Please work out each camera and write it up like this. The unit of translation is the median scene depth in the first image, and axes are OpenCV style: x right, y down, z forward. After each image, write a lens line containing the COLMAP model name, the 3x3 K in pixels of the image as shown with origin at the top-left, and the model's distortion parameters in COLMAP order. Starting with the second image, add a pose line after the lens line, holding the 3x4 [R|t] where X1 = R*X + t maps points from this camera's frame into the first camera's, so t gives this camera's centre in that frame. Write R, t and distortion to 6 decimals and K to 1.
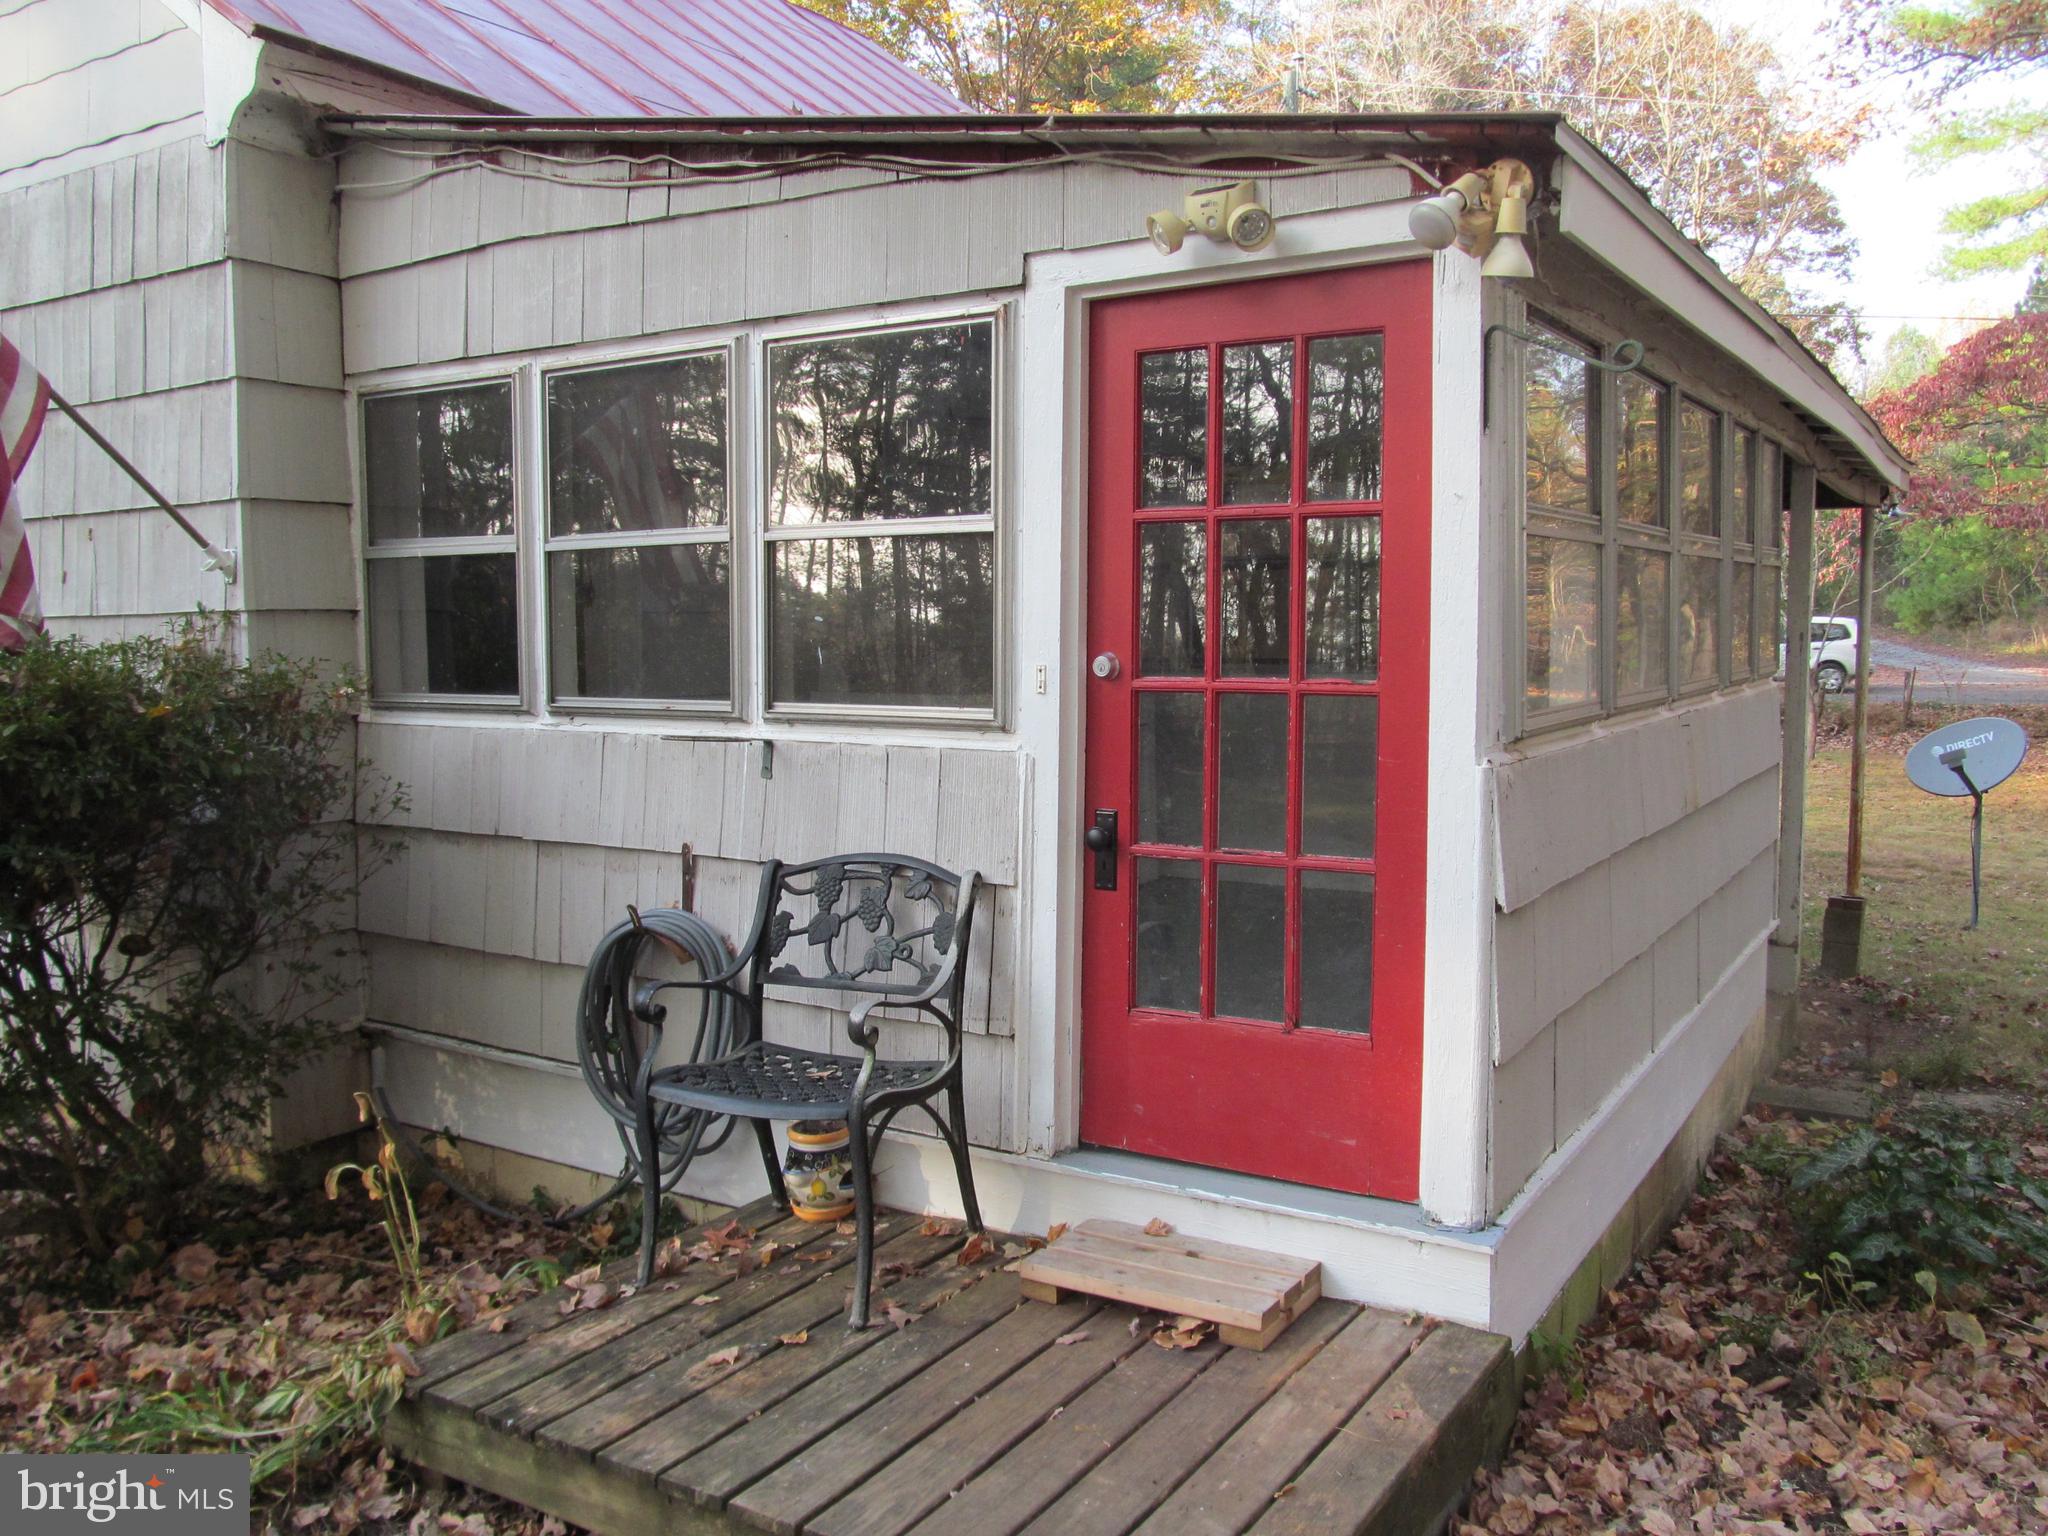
lens RADIAL K [[1715.0, 0, 1037.0], [0, 1715.0, 810.8], [0, 0, 1]] dist [-0.069630, 0.034055]
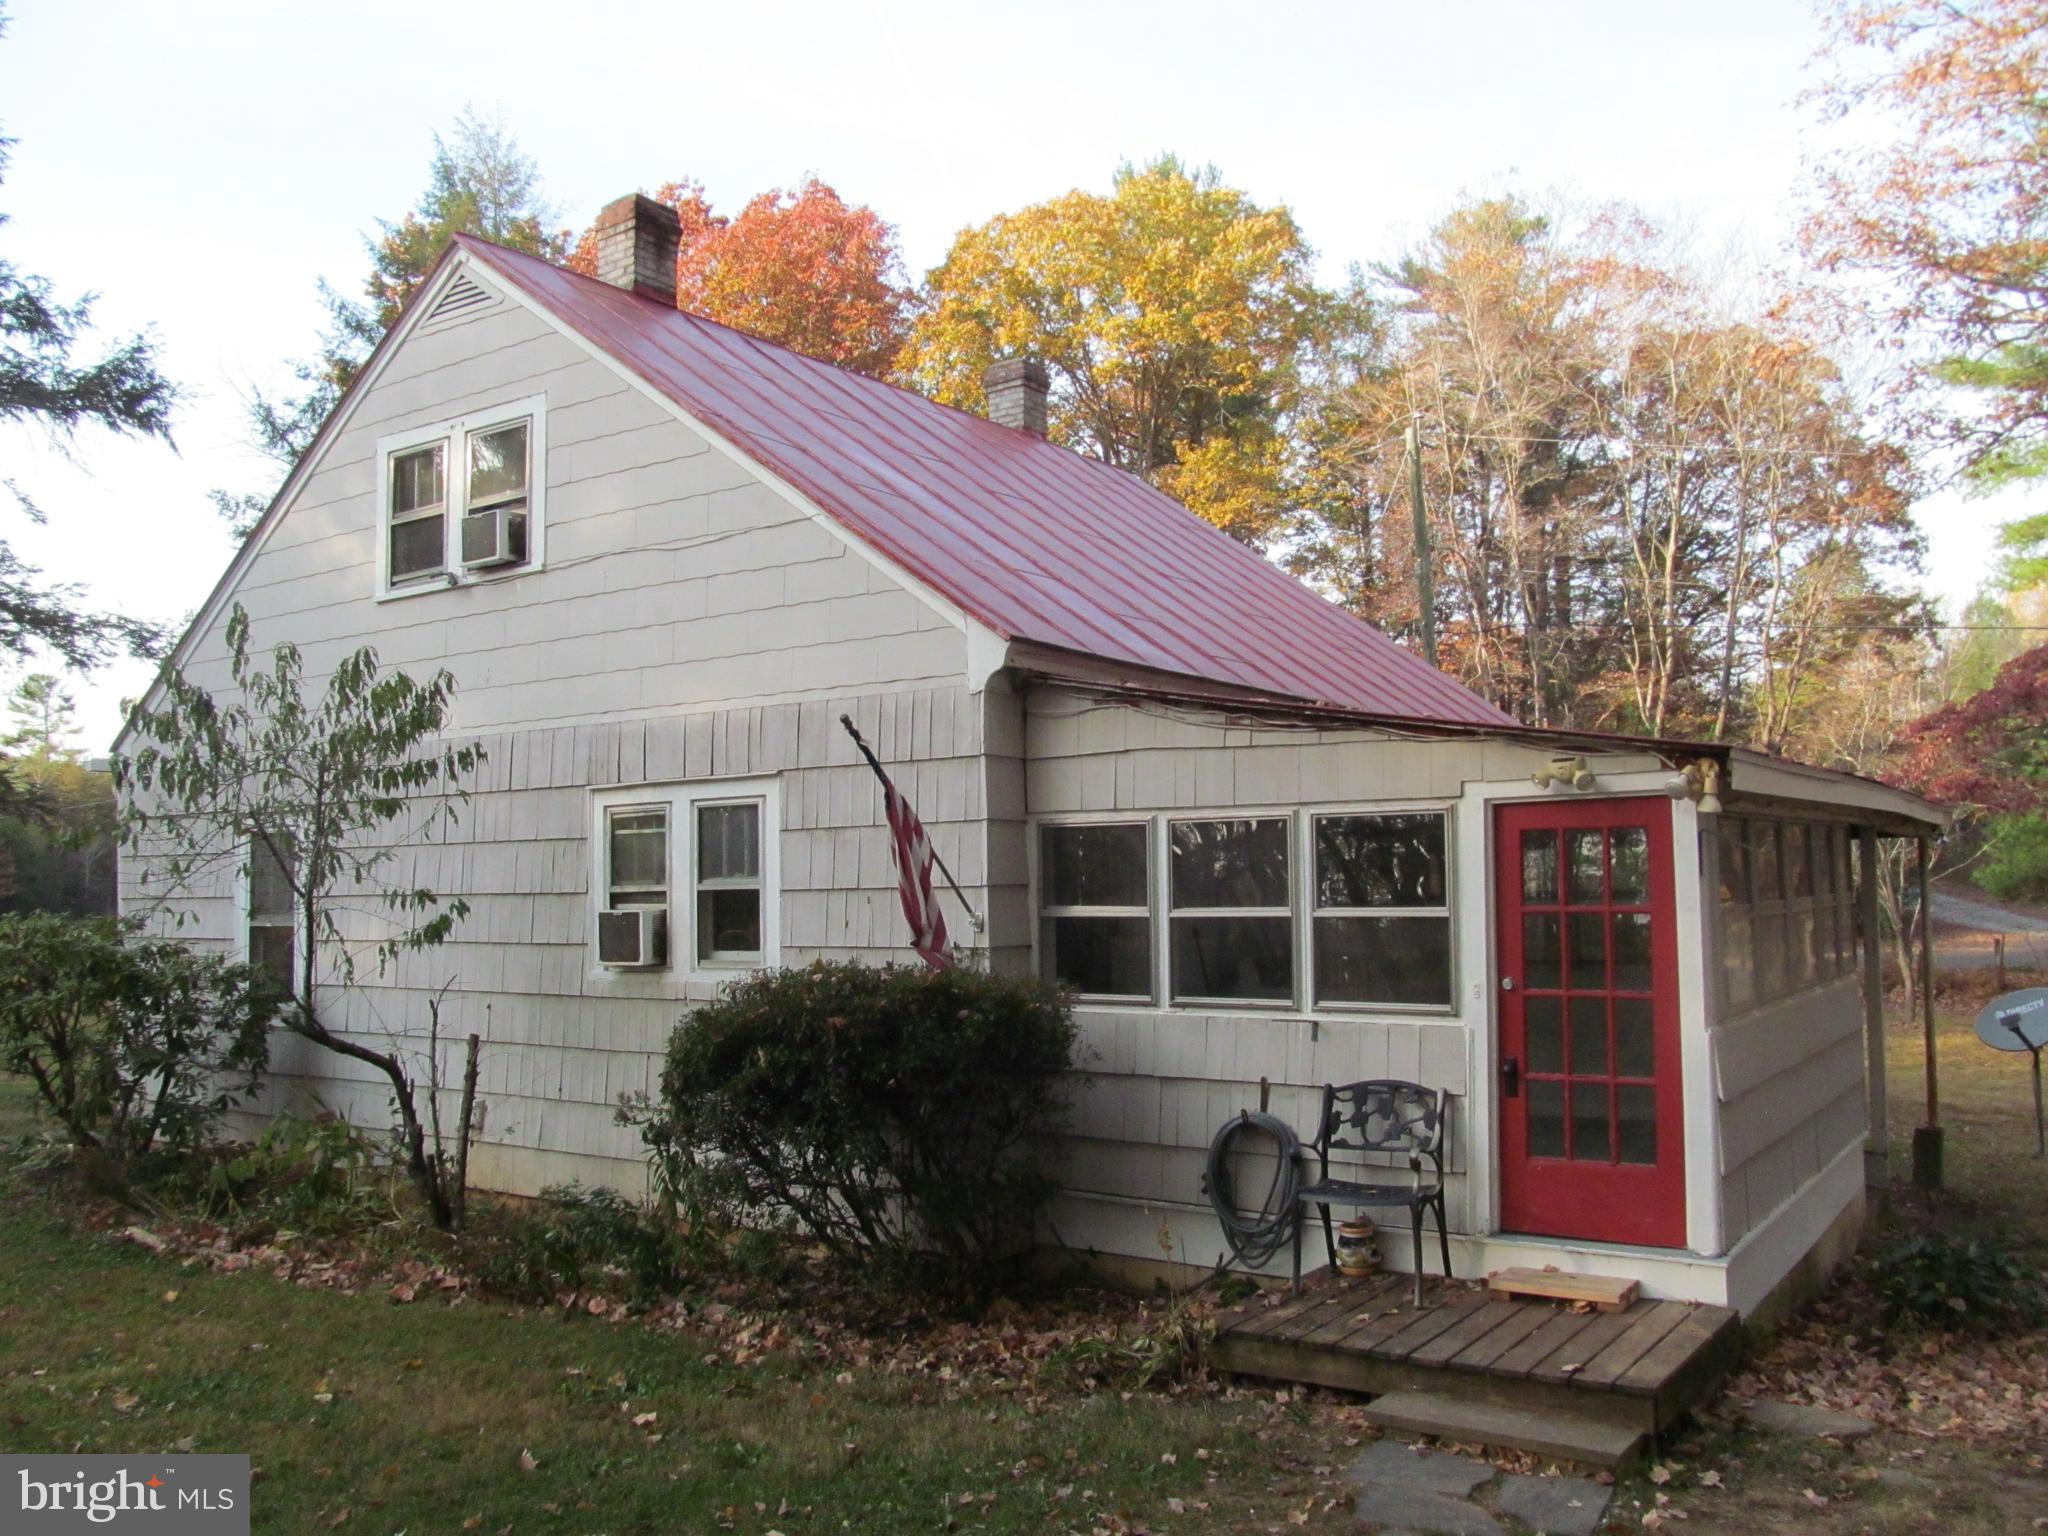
lens RADIAL K [[1715.0, 0, 1037.8], [0, 1715.0, 780.7], [0, 0, 1]] dist [-0.069630, 0.034055]
pose [[0.998617, -0.008246, -0.051920, -0.386465], [-0.000709, 0.985420, -0.170139, 0.020085], [0.052566, 0.169941, 0.984051, -0.988093]]
